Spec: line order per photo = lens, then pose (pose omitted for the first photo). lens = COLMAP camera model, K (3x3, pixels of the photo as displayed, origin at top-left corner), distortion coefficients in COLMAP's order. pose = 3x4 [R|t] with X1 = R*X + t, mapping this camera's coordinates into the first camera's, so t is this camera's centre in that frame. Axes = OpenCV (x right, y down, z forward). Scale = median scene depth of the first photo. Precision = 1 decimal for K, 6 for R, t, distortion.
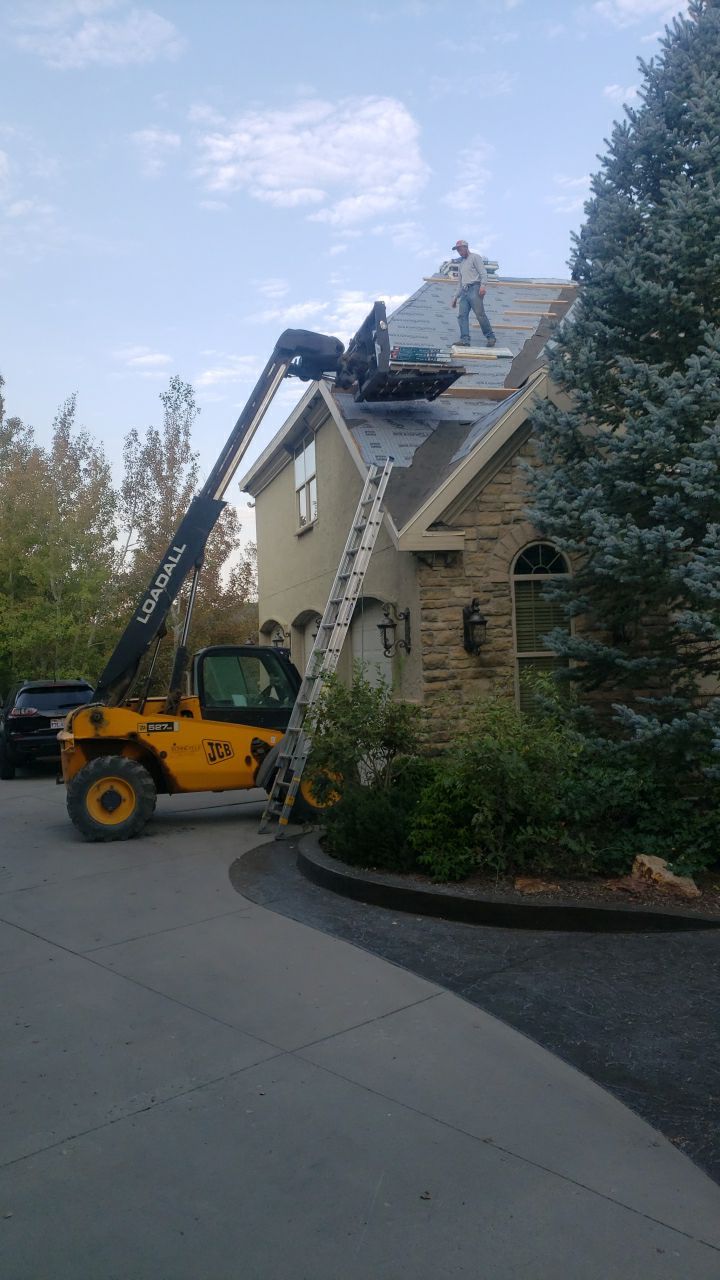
lens RADIAL K [[1010.2, 0, 373.1], [0, 1010.2, 634.9], [0, 0, 1]] dist [0.231560, -0.504590]
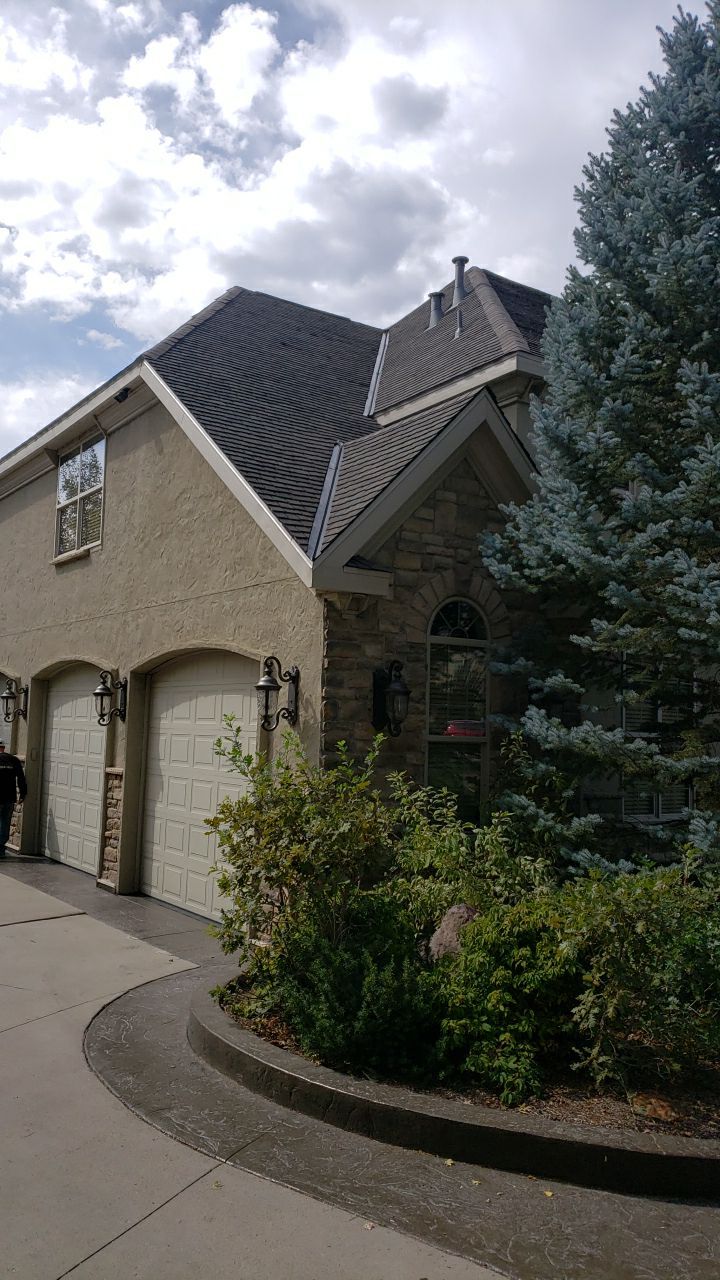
lens RADIAL K [[1002.8, 0, 354.5], [0, 1002.8, 651.4], [0, 0, 1]] dist [0.150381, -0.388835]
pose [[0.940468, 0.086307, 0.328741, -0.176186], [-0.068887, 0.995550, -0.064298, 0.007256], [-0.332827, 0.037824, 0.942229, 0.294089]]
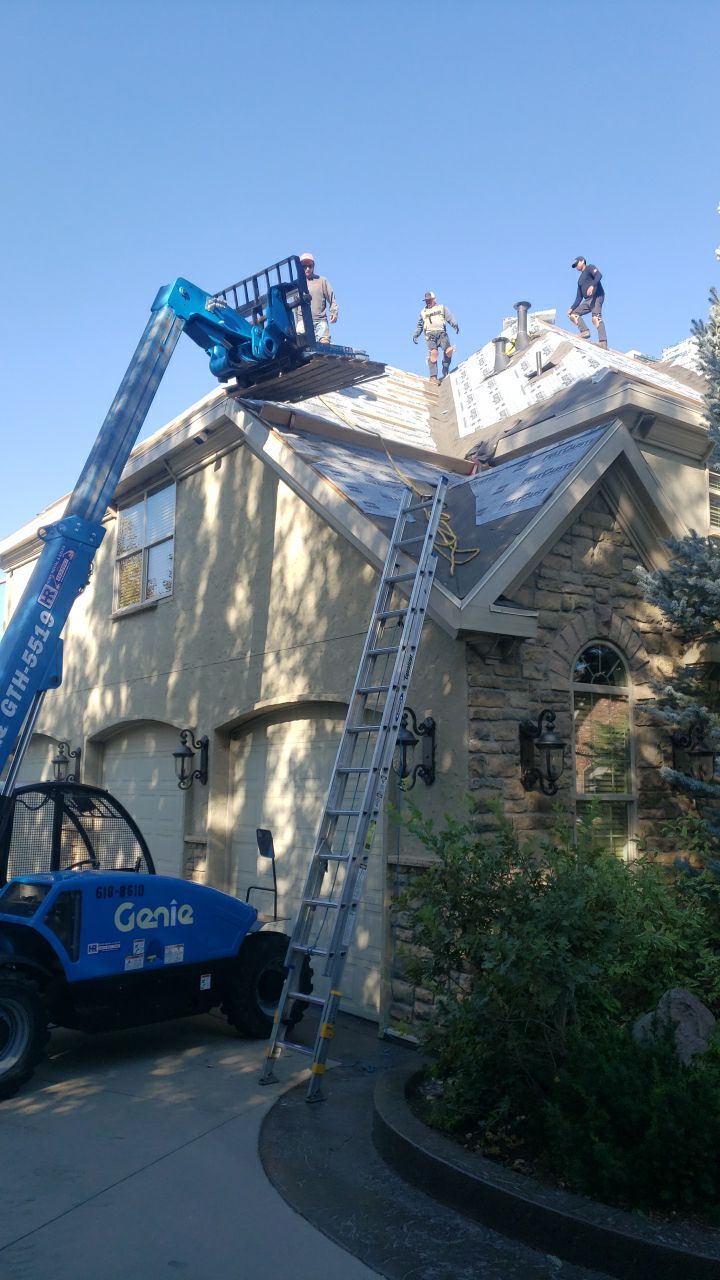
lens RADIAL K [[1002.7, 0, 360.0], [0, 1002.7, 640.0], [0, 0, 1]] dist [0.230429, -0.810785]
pose [[0.934995, 0.098183, 0.340799, -0.253762], [-0.053223, 0.988879, -0.138874, 0.018657], [-0.350644, 0.111709, 0.929823, 0.397517]]
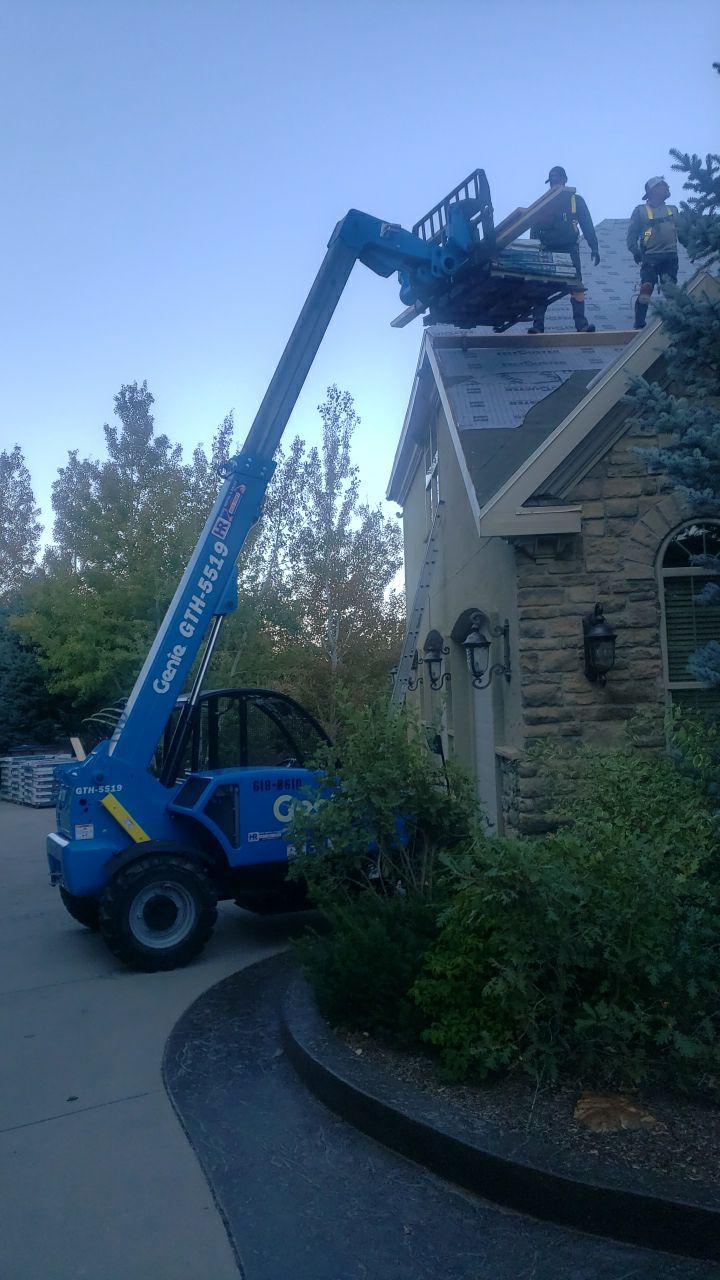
lens RADIAL K [[1000.6, 0, 351.6], [0, 1000.6, 655.4], [0, 0, 1]] dist [0.130388, -0.181957]
pose [[0.969709, -0.007845, -0.244138, 0.104411], [0.005424, 0.999929, -0.010589, 0.005774], [0.244204, 0.008944, 0.969683, 0.294981]]
